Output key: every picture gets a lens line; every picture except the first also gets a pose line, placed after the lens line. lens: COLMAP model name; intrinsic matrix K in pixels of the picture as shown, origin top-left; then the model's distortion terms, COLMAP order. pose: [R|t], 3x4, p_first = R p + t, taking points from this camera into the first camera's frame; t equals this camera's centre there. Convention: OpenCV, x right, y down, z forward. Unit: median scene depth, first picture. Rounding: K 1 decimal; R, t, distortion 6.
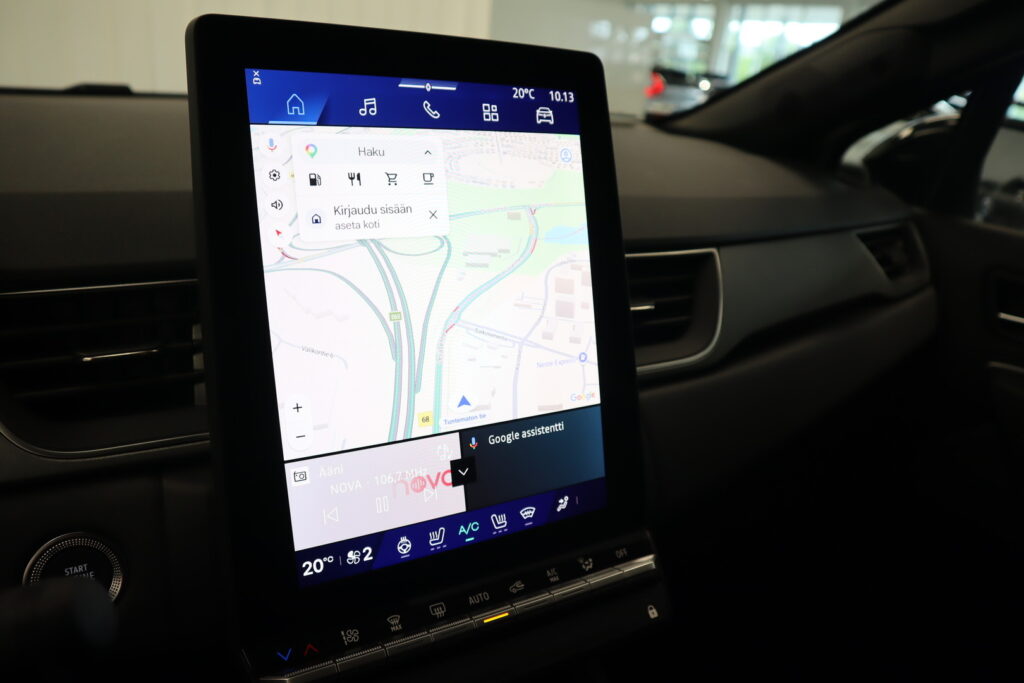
lens RADIAL K [[657.8, 0, 512.0], [0, 657.8, 341.5], [0, 0, 1]] dist [-0.130318, 0.051742]
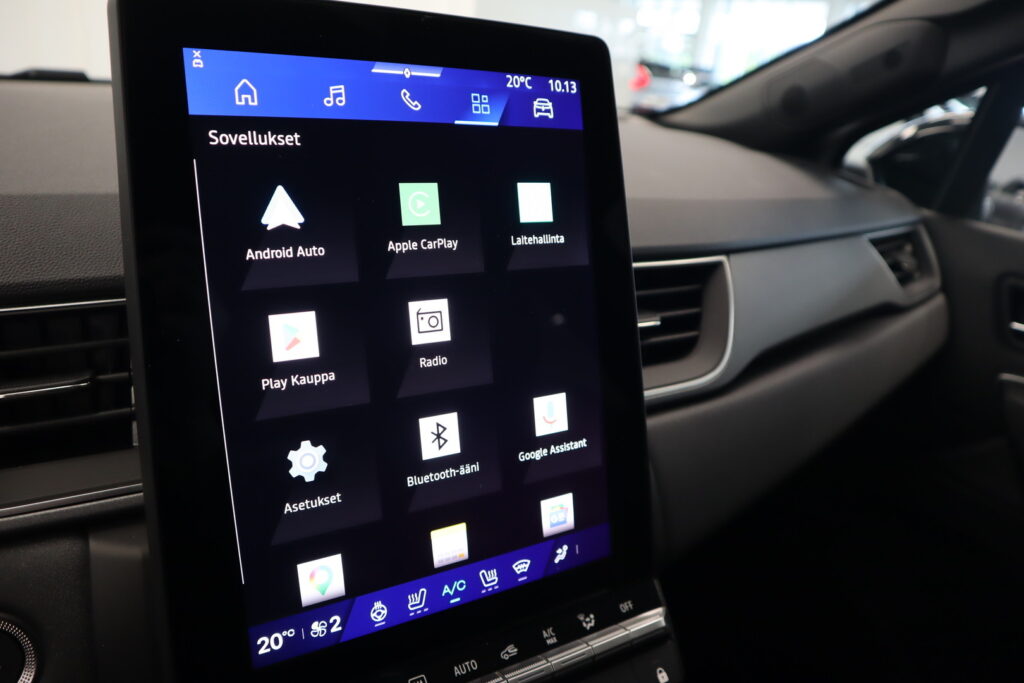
lens RADIAL K [[657.8, 0, 512.0], [0, 657.8, 341.5], [0, 0, 1]] dist [-0.130318, 0.051742]
pose [[0.999695, 0.003664, 0.024418, -0.011062], [-0.003951, 0.999924, 0.011707, -0.049418], [-0.024373, -0.011799, 0.999633, 0.139977]]
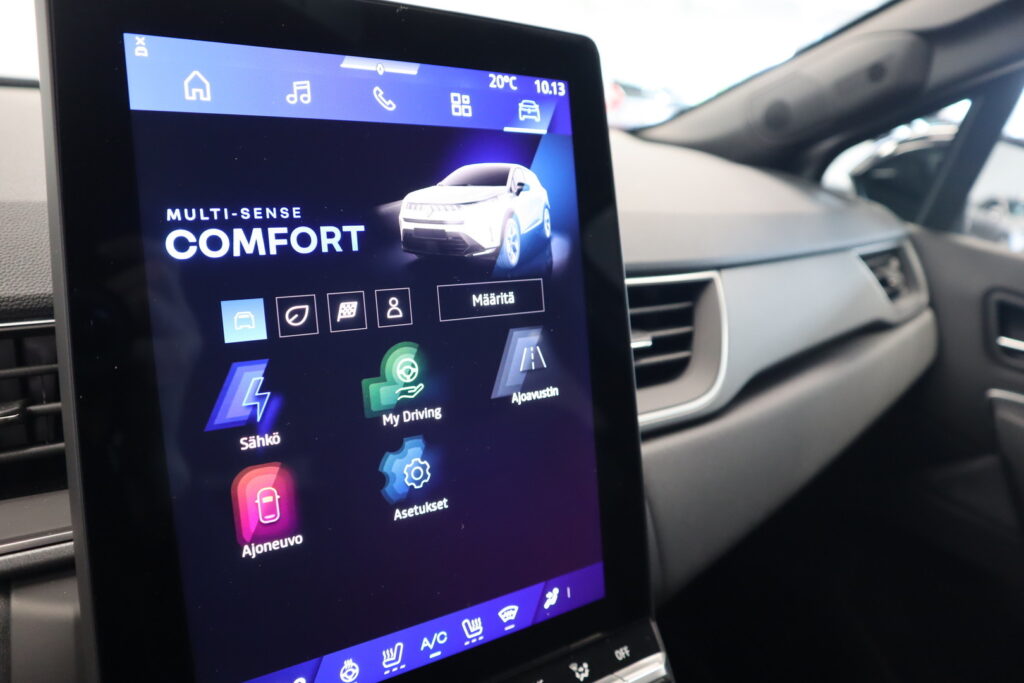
lens RADIAL K [[657.8, 0, 512.0], [0, 657.8, 341.5], [0, 0, 1]] dist [-0.130318, 0.051742]
pose [[0.998098, -0.000307, 0.061642, -0.019763], [0.001283, 0.999875, -0.015787, -0.055695], [-0.061630, 0.015836, 0.997973, 0.221340]]
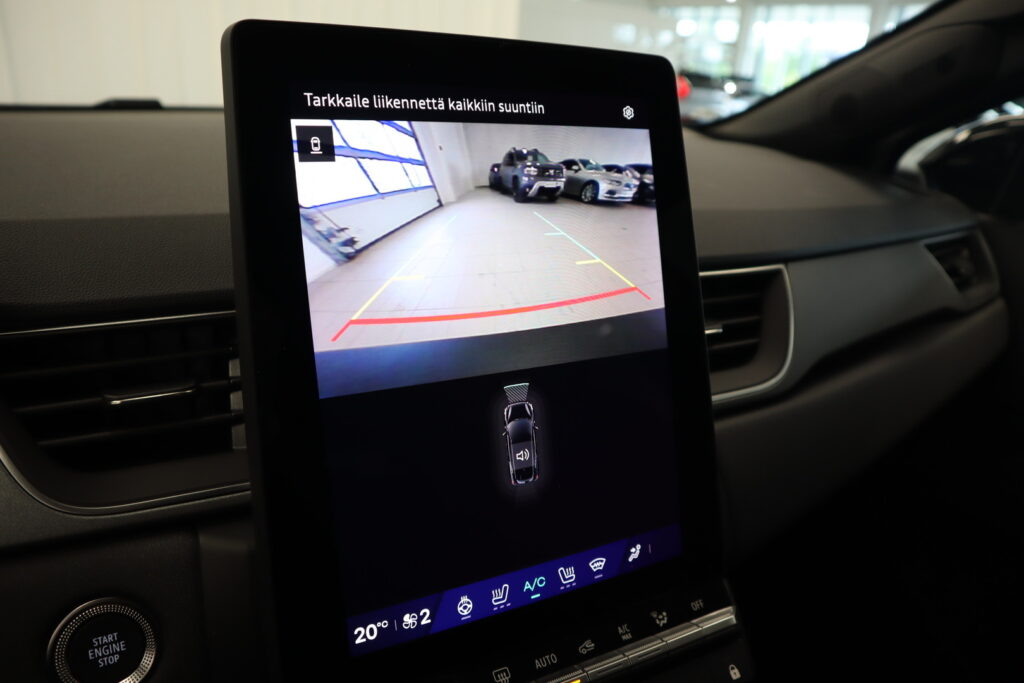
lens RADIAL K [[657.8, 0, 512.0], [0, 657.8, 341.5], [0, 0, 1]] dist [-0.130318, 0.051742]
pose [[0.999169, -0.007135, -0.040134, -0.057482], [0.006781, 0.999937, -0.008950, -0.041246], [0.040195, 0.008671, 0.999154, 0.094727]]
